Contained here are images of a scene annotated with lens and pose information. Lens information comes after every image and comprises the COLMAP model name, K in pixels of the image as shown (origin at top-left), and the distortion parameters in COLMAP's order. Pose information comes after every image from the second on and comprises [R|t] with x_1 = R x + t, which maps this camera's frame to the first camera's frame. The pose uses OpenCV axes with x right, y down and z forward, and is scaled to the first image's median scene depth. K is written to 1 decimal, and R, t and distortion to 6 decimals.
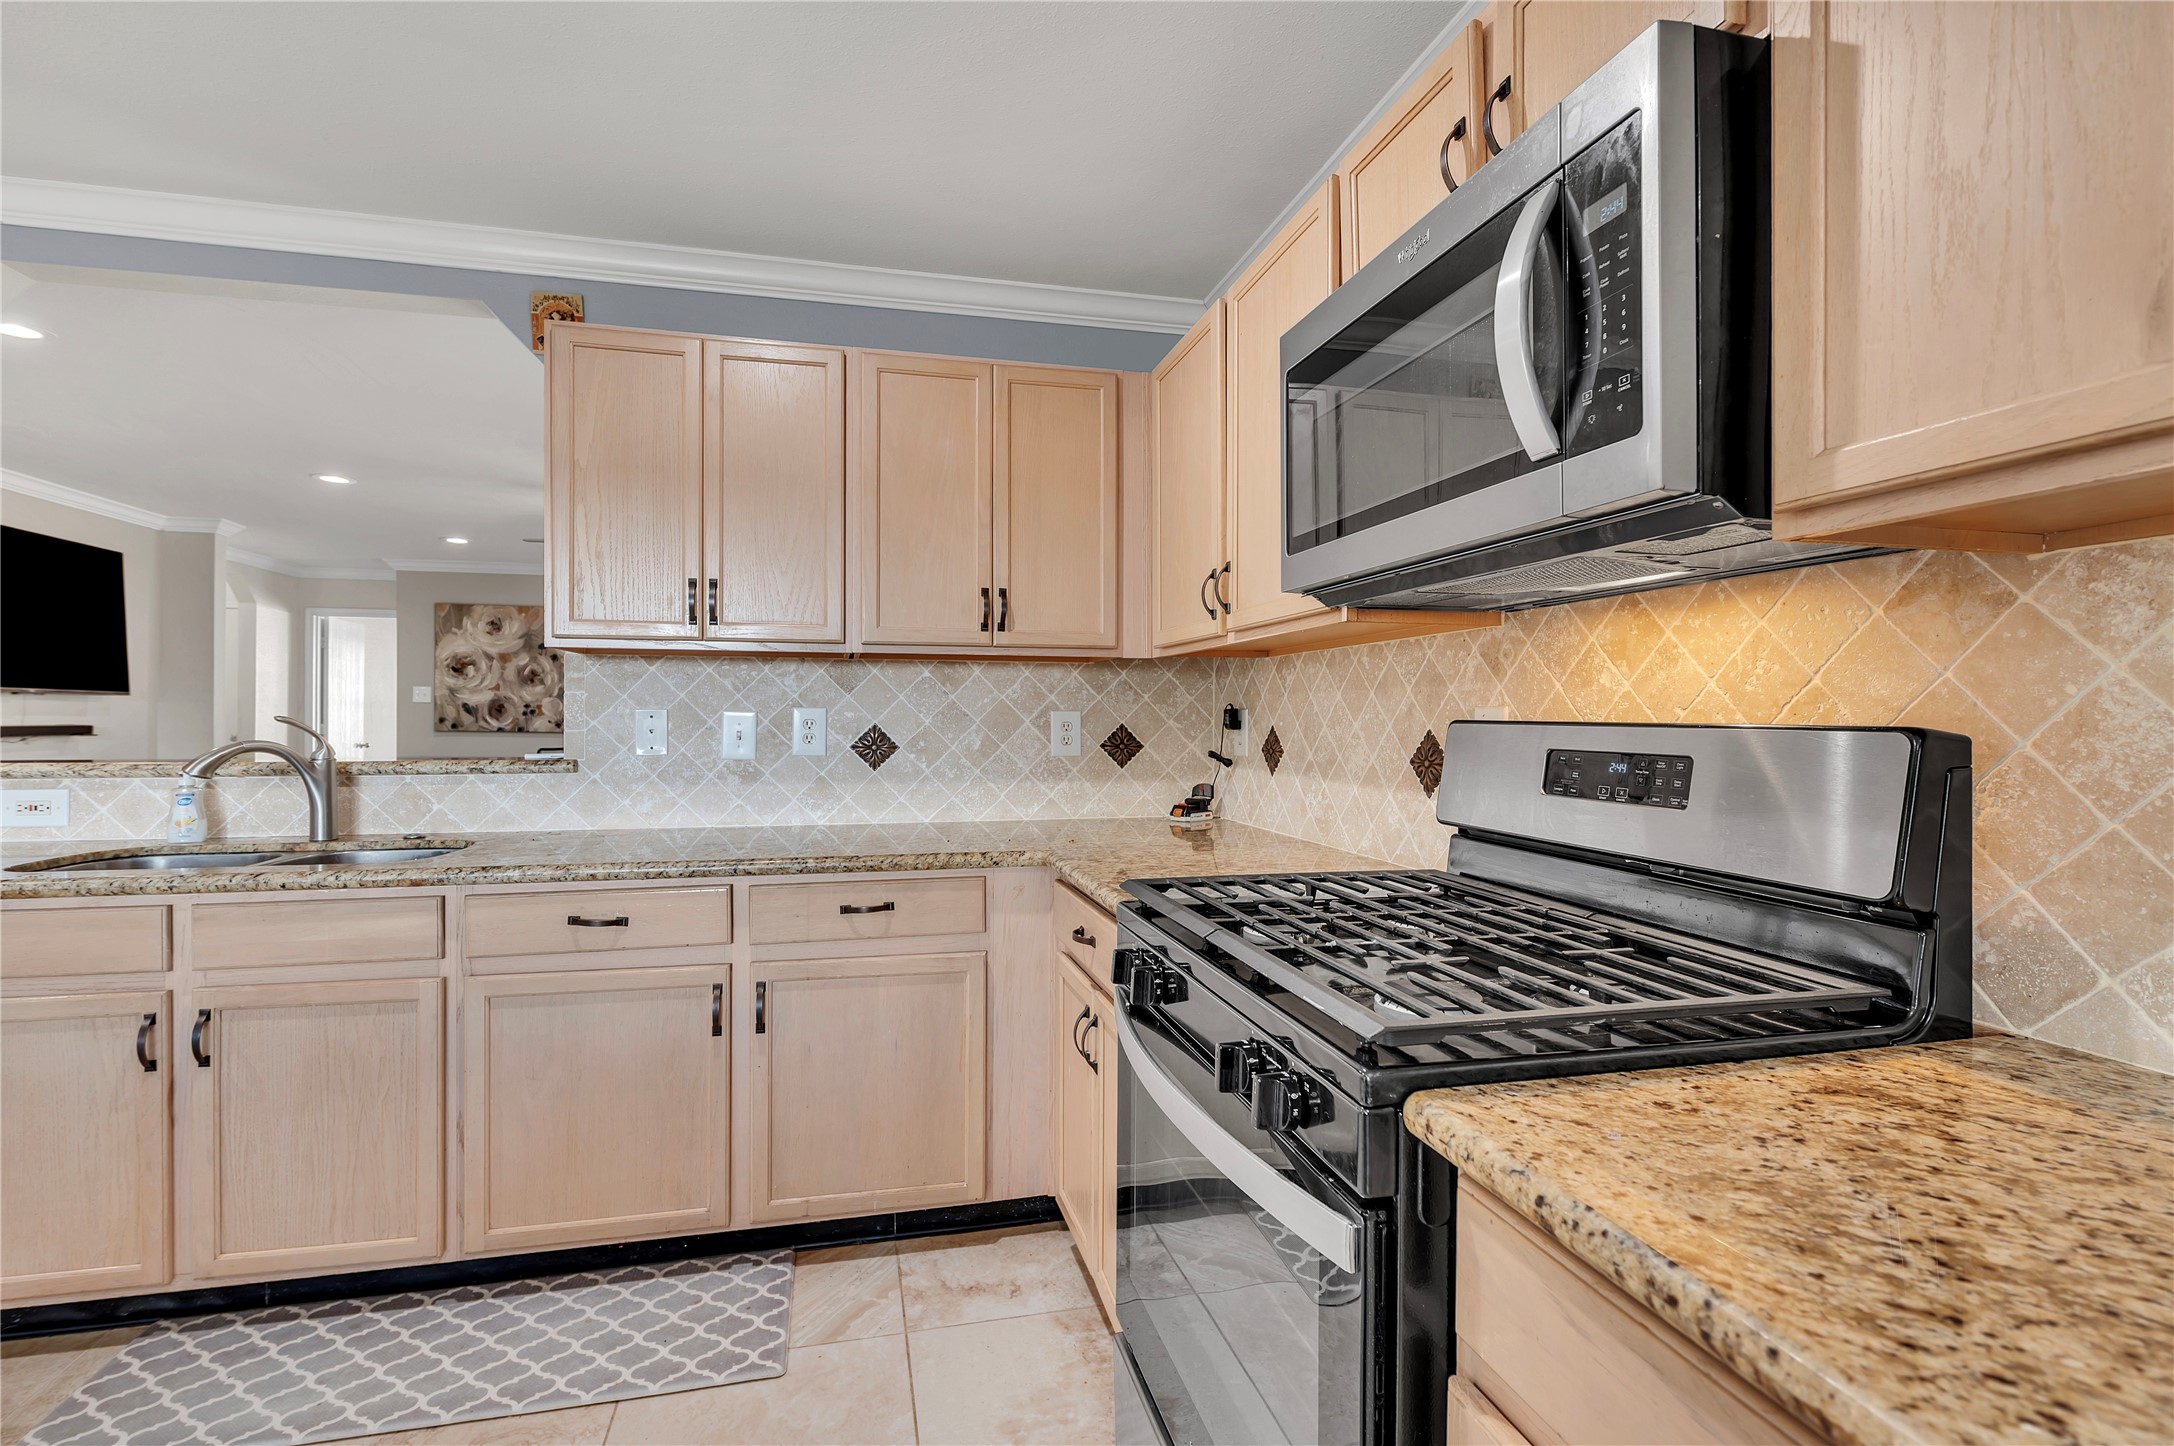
lens RADIAL K [[988.8, 0, 1112.9], [0, 988.8, 717.5], [0, 0, 1]] dist [-0.011502, 0.000196]
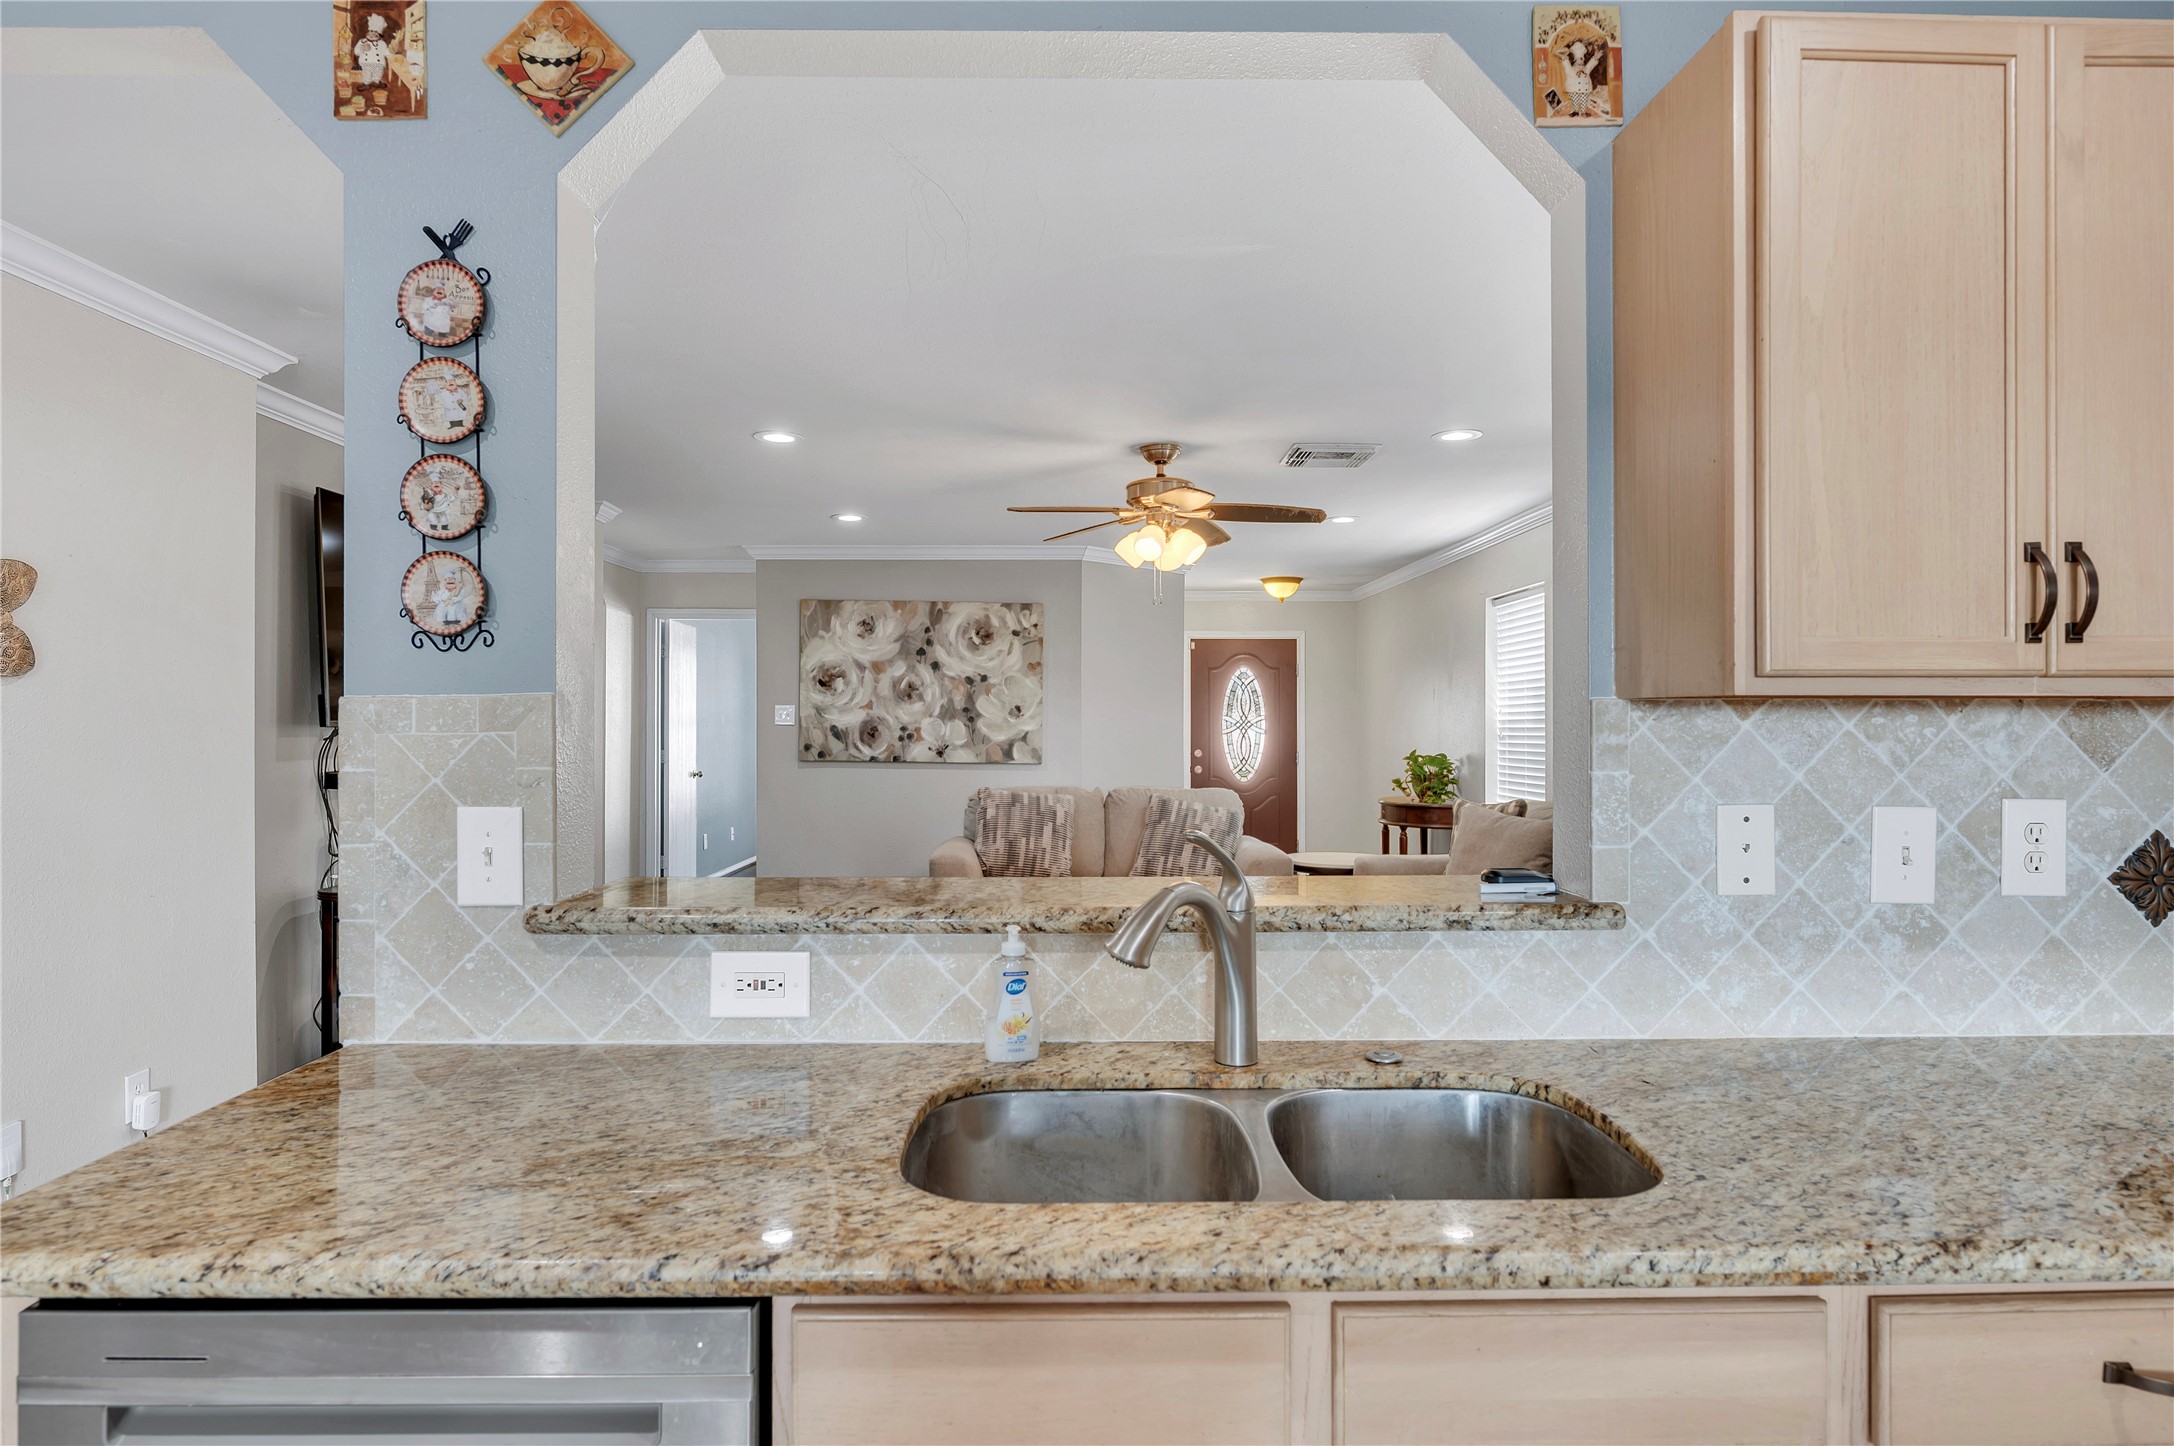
lens RADIAL K [[1212.1, 0, 1102.5], [0, 1212.1, 720.8], [0, 0, 1]] dist [-0.005053, -0.001684]
pose [[0.971632, -0.002970, -0.236478, -0.629794], [0.003164, 0.999995, 0.000441, -0.052108], [0.236475, -0.001177, 0.971637, 0.304293]]
